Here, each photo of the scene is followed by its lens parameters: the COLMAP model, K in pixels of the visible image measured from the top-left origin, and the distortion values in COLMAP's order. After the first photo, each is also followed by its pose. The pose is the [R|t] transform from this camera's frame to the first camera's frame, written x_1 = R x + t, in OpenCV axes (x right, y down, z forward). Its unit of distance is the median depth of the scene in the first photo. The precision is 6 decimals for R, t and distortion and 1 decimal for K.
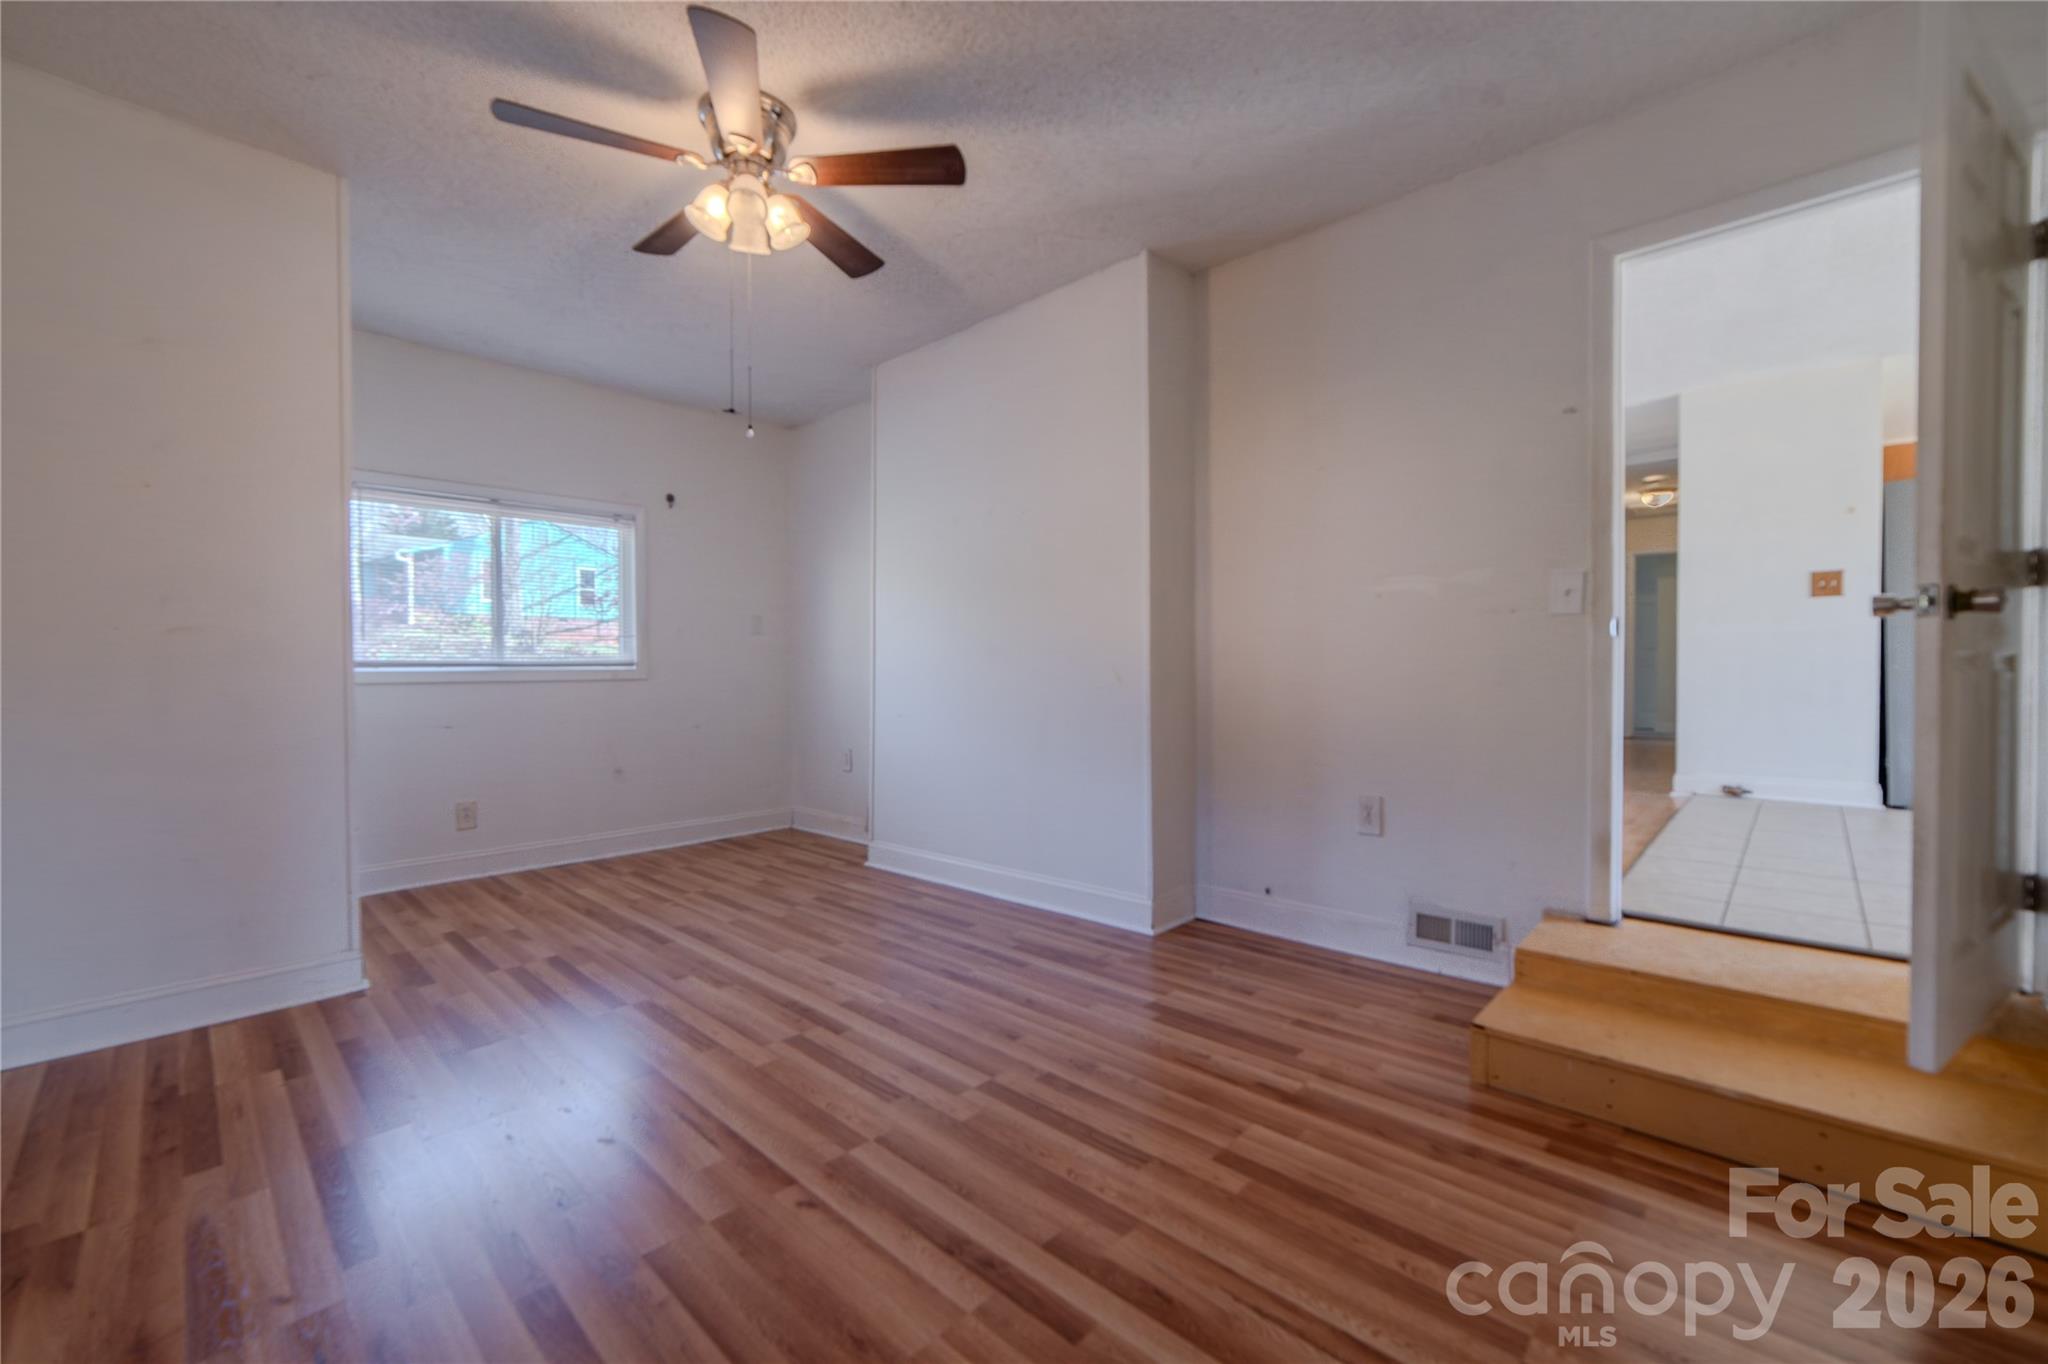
lens RADIAL K [[802.1, 0, 1024.0], [0, 802.1, 682.0], [0, 0, 1]] dist [-0.000526, 0.000216]
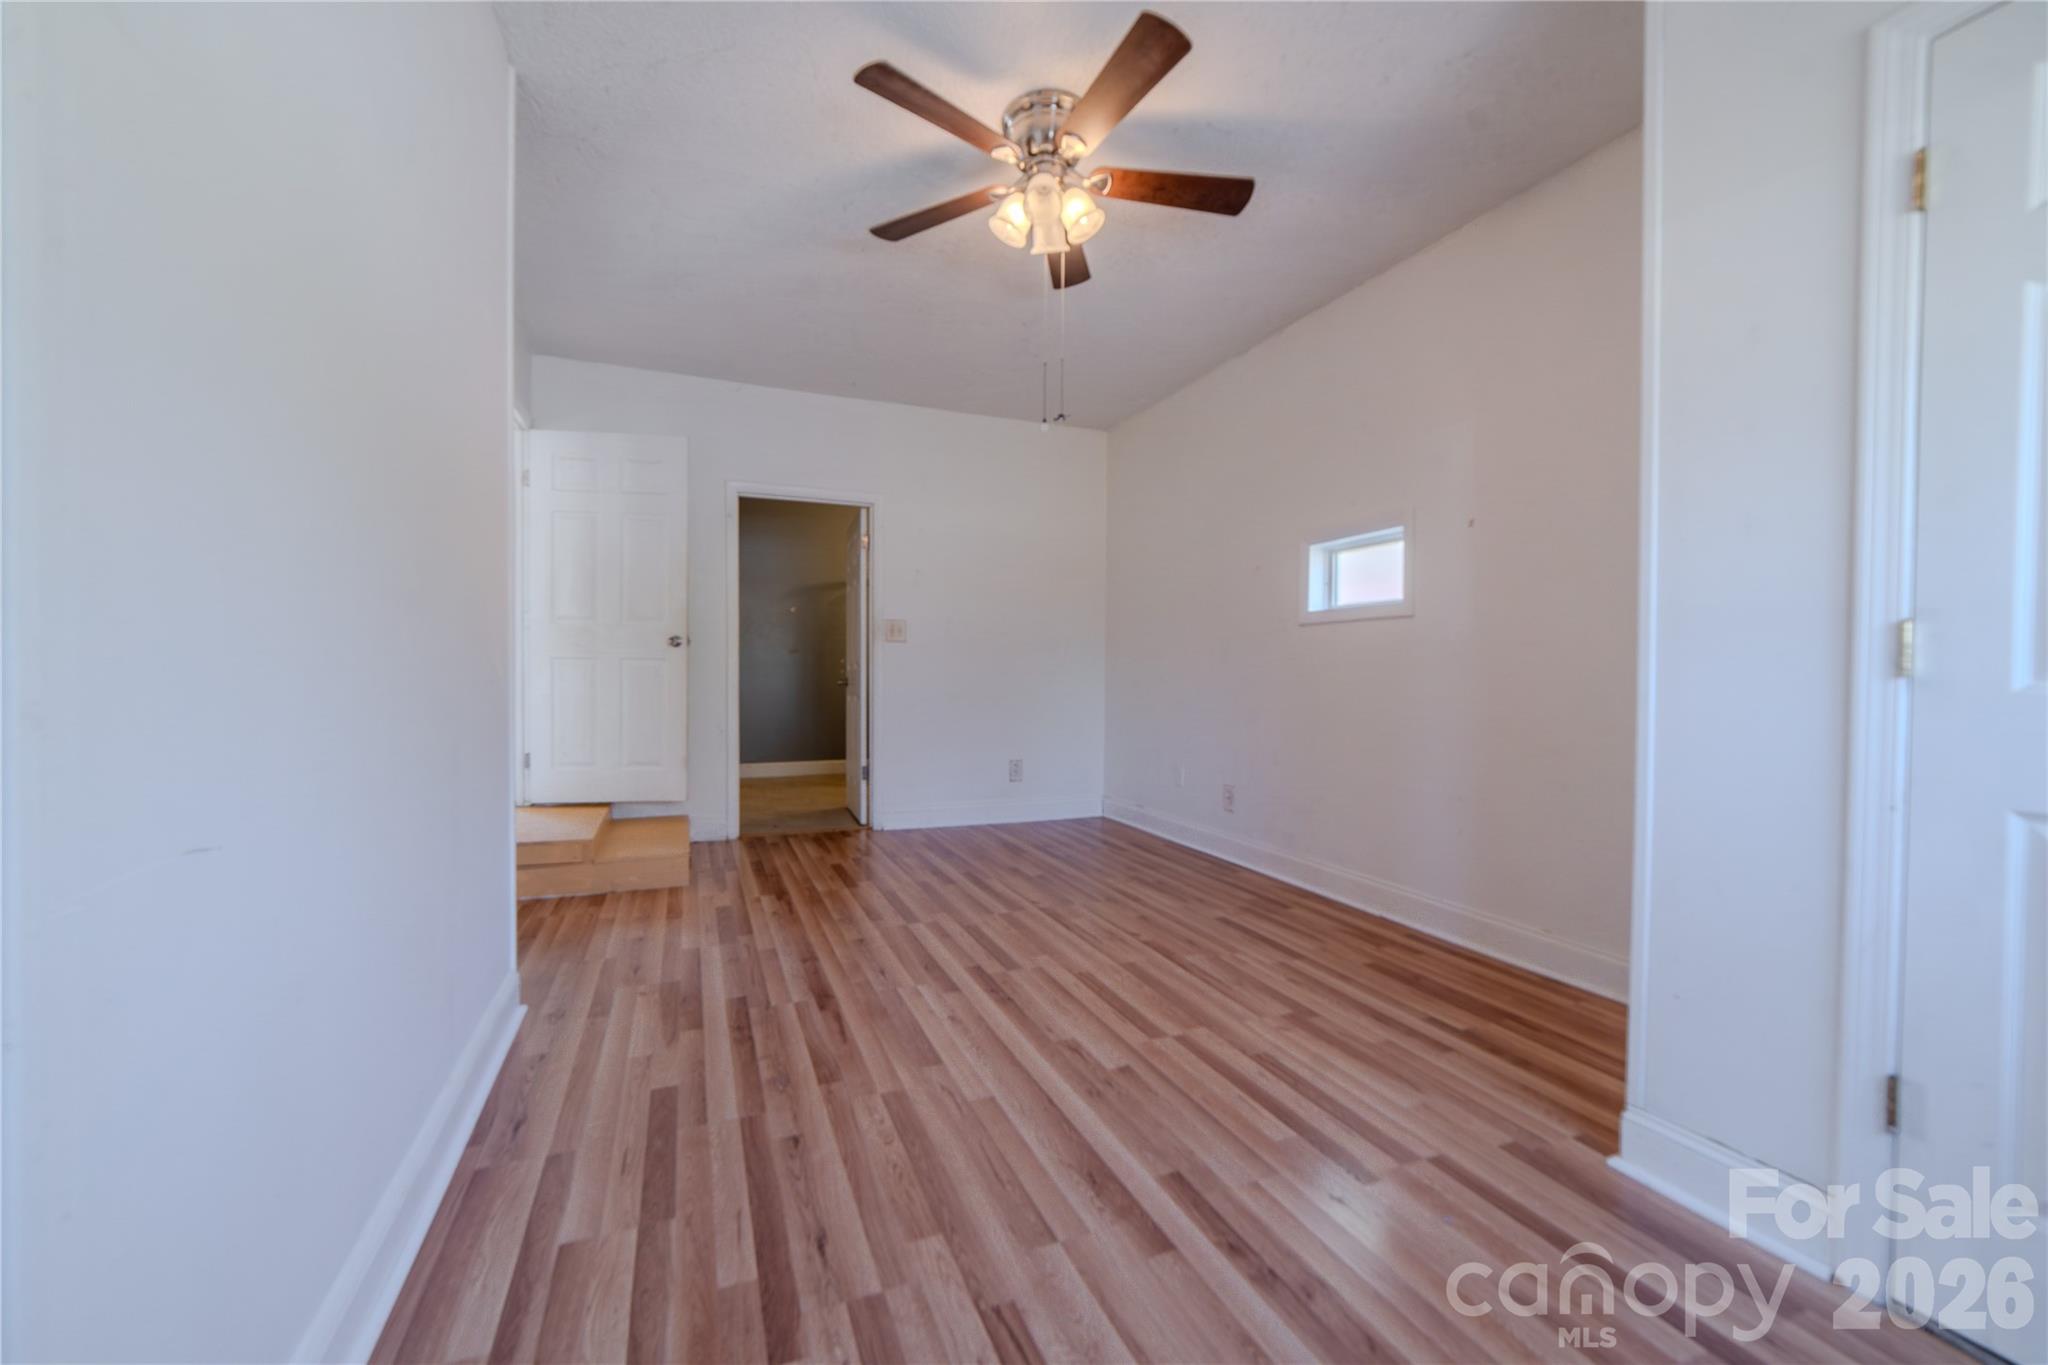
lens RADIAL K [[802.1, 0, 1024.0], [0, 802.1, 682.5], [0, 0, 1]] dist [-0.000526, 0.000216]
pose [[-0.913130, -0.002959, 0.407658, -0.624280], [0.004209, 0.999852, 0.016687, 0.003509], [-0.407647, 0.016953, -0.912982, 1.650263]]
